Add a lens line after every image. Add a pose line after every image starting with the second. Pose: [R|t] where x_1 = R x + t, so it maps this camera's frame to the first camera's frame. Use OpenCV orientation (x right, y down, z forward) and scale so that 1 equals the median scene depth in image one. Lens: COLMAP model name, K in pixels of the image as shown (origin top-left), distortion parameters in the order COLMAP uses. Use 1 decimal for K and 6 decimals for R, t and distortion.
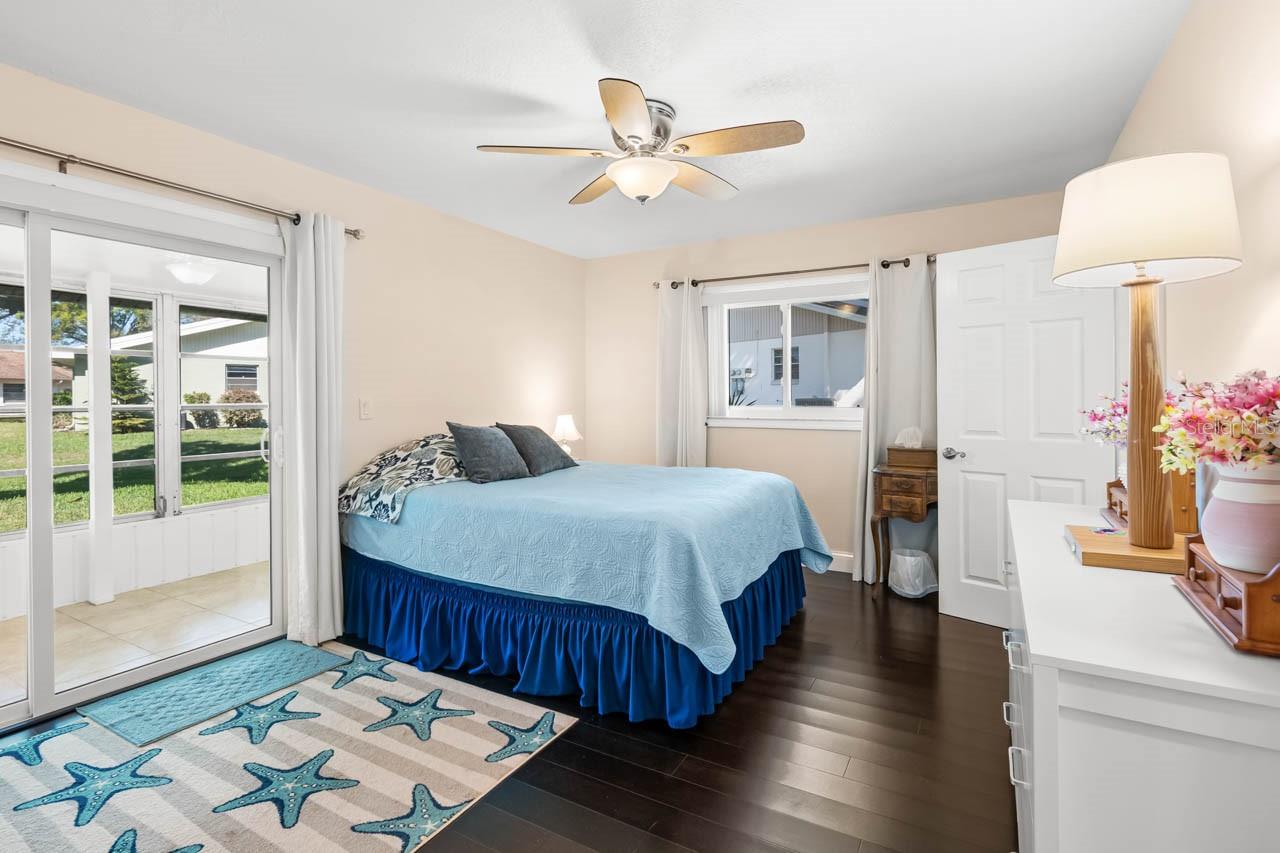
lens RADIAL K [[584.4, 0, 645.1], [0, 584.4, 404.1], [0, 0, 1]] dist [0.002269, -0.002284]
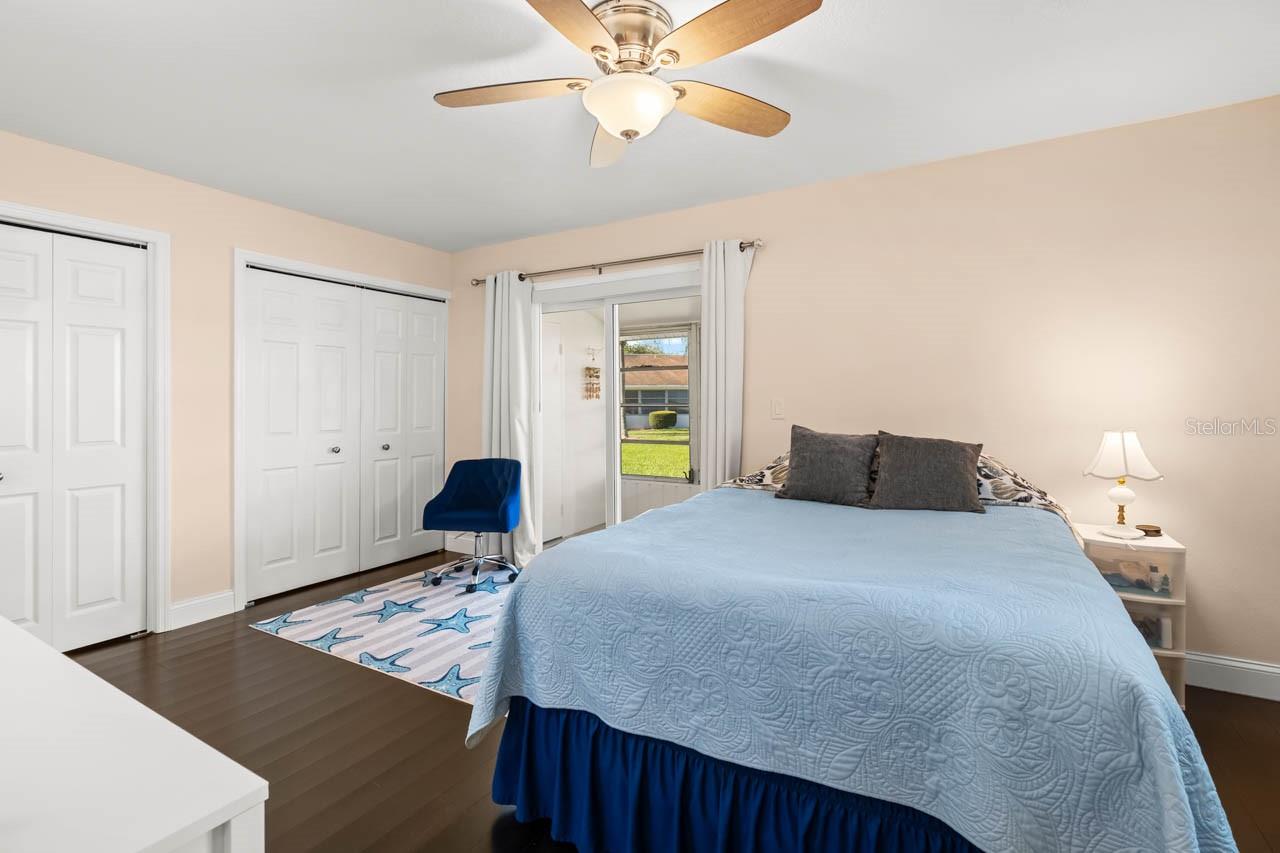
lens RADIAL K [[591.2, 0, 636.3], [0, 591.2, 383.2], [0, 0, 1]] dist [0.001091, -0.001389]
pose [[-0.019800, -0.023491, -0.999528, 0.830119], [0.003104, 0.999718, -0.023557, -0.017637], [0.999799, -0.003569, -0.019721, 1.167305]]
